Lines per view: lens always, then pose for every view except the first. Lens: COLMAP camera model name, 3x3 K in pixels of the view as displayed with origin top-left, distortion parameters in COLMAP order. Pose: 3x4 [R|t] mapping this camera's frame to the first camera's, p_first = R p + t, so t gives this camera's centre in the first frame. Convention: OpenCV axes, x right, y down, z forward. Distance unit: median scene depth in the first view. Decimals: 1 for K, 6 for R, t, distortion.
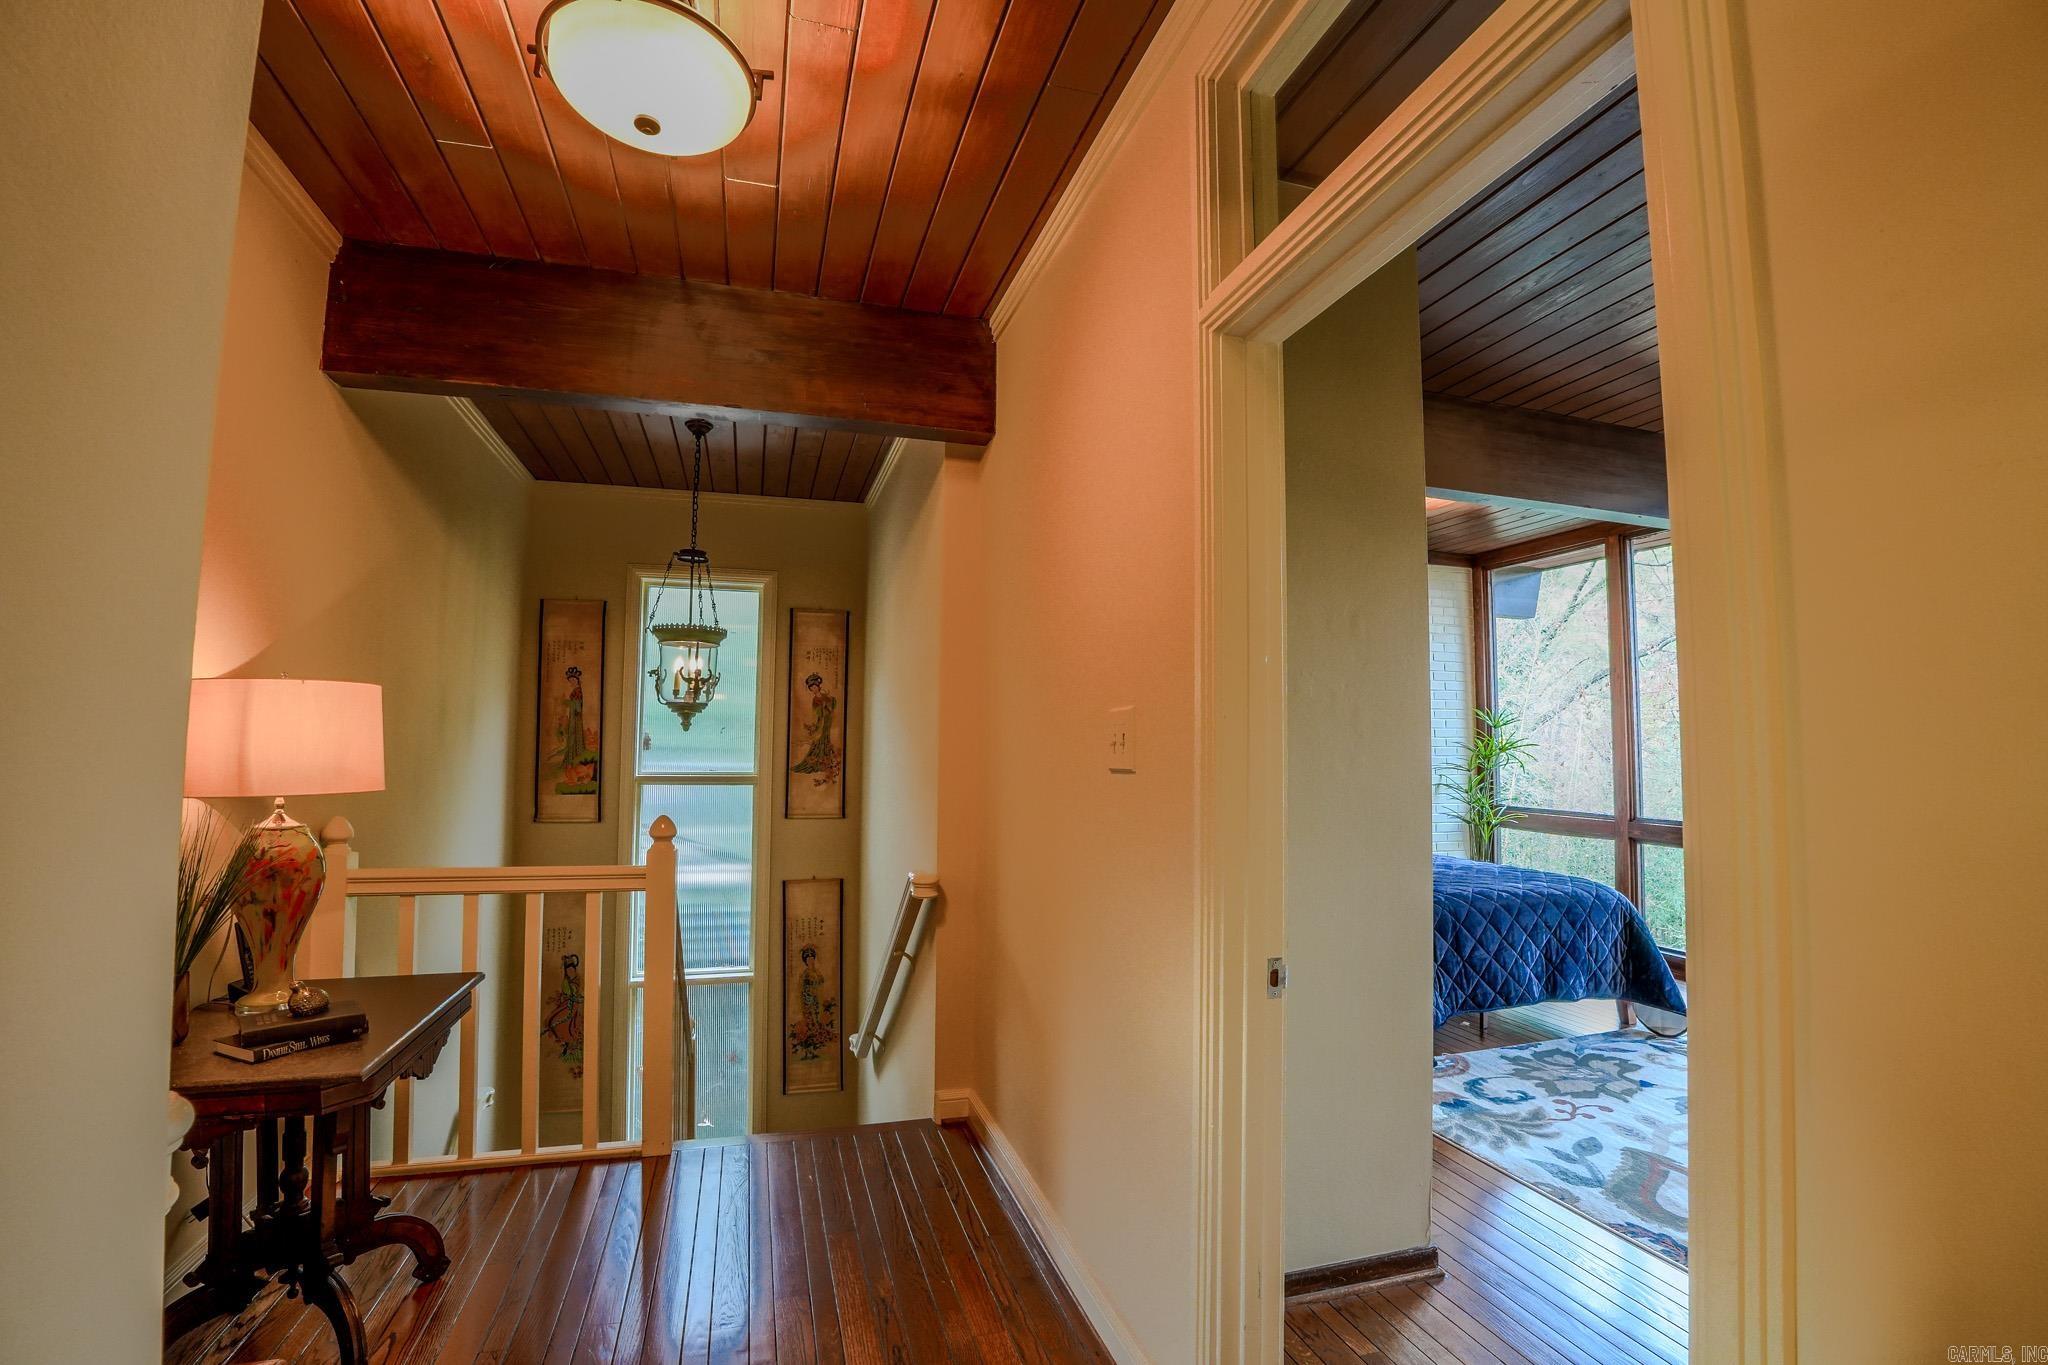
lens RADIAL K [[902.6, 0, 1019.0], [0, 902.6, 682.2], [0, 0, 1]] dist [-0.067509, 0.016076]
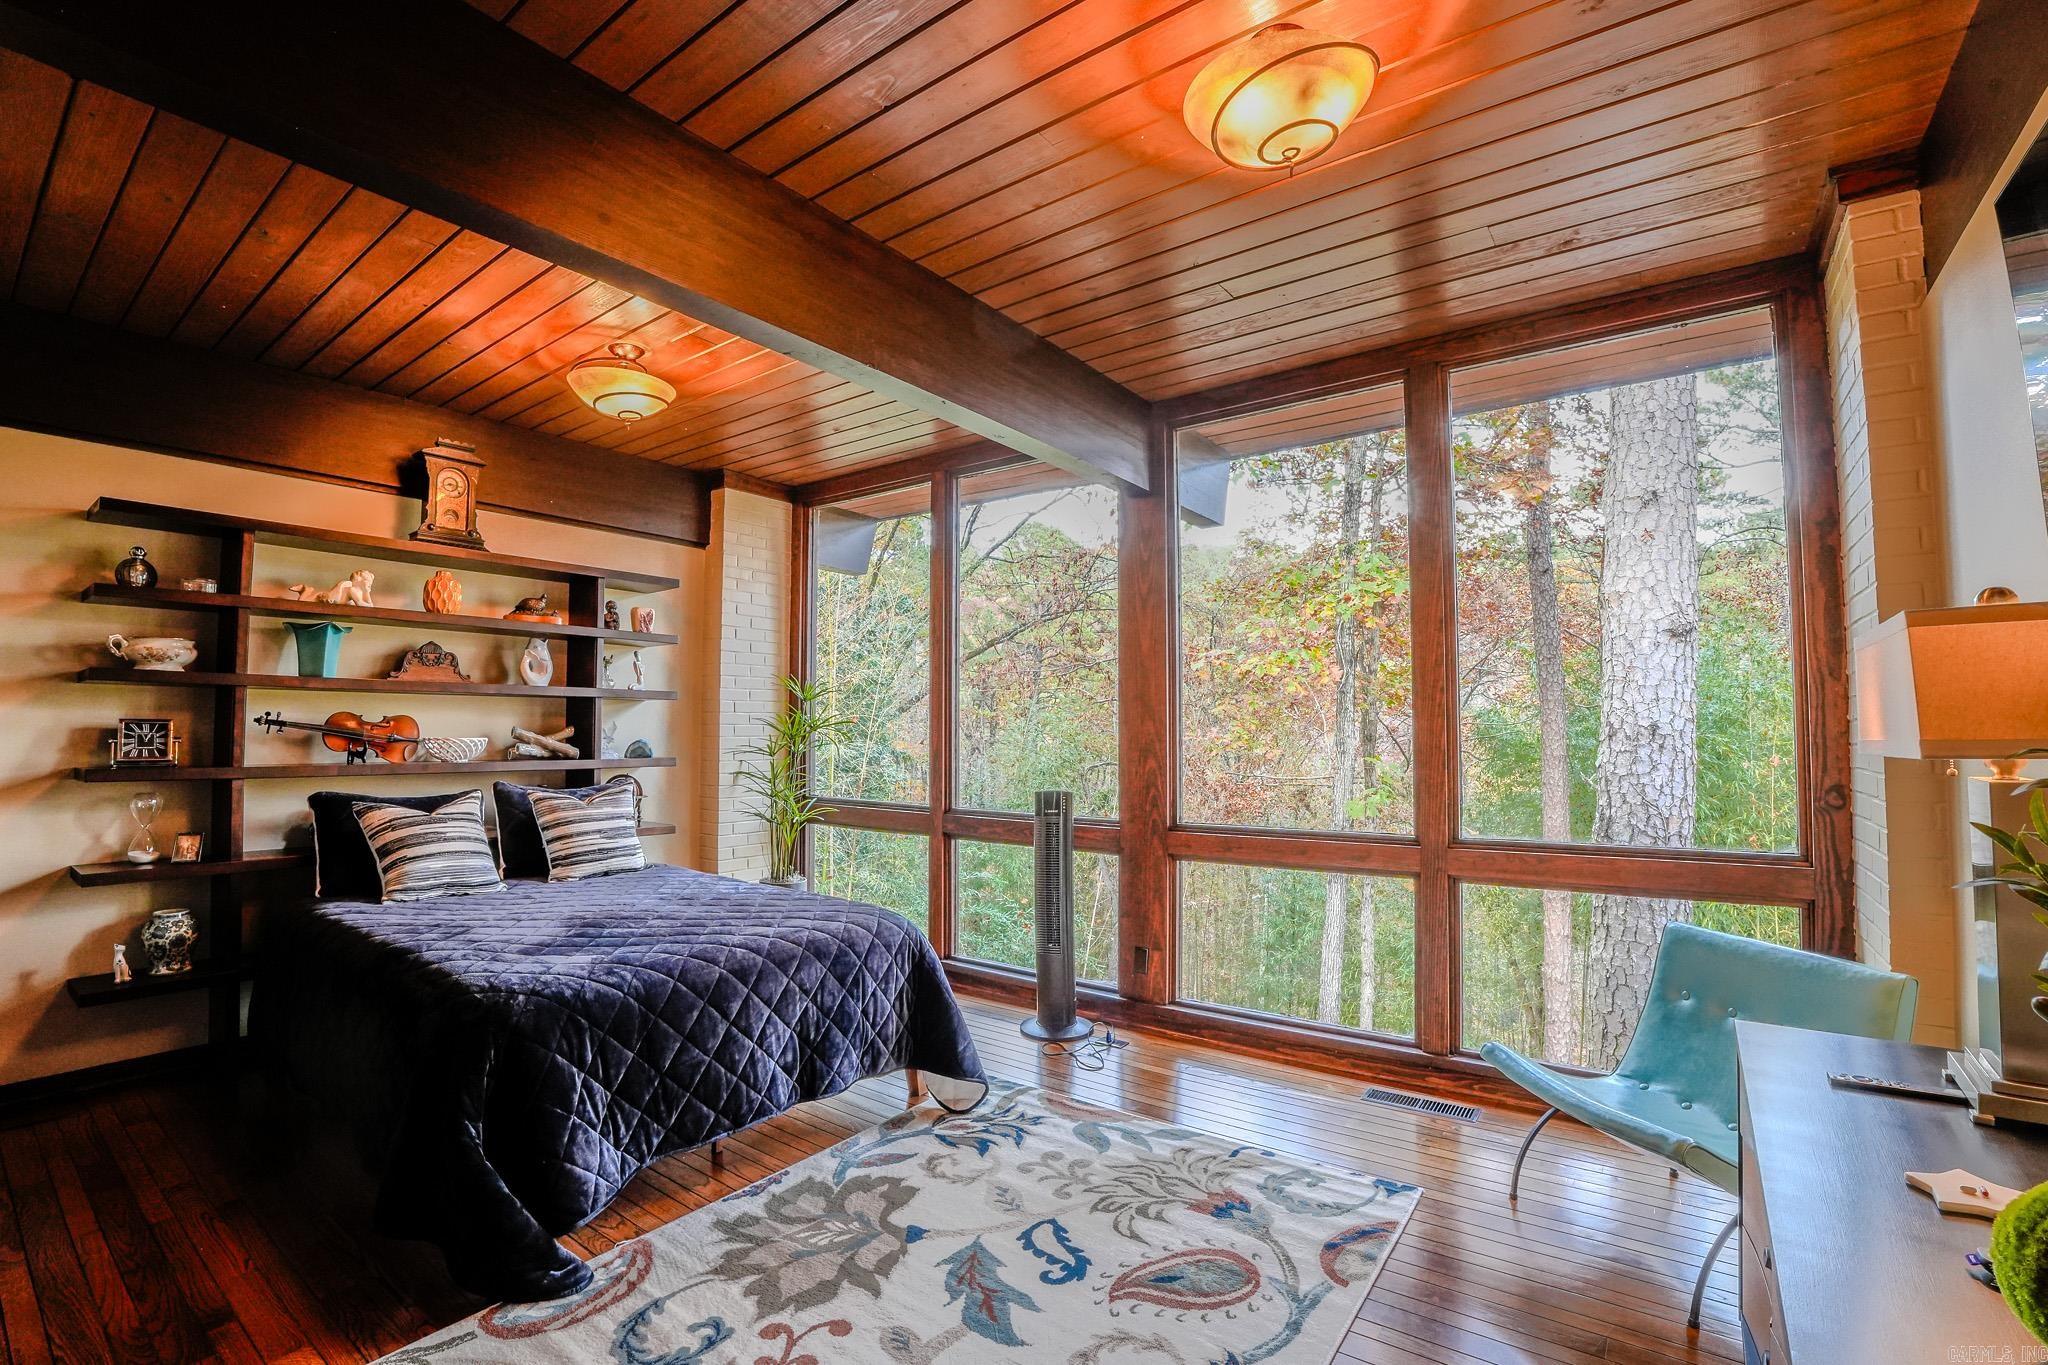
lens RADIAL K [[902.6, 0, 1019.0], [0, 902.6, 682.2], [0, 0, 1]] dist [-0.067509, 0.016076]
pose [[0.804295, 0.020145, 0.593888, 0.331987], [-0.032769, 0.999408, 0.010479, 0.031586], [-0.593325, -0.027889, 0.804479, 0.370305]]
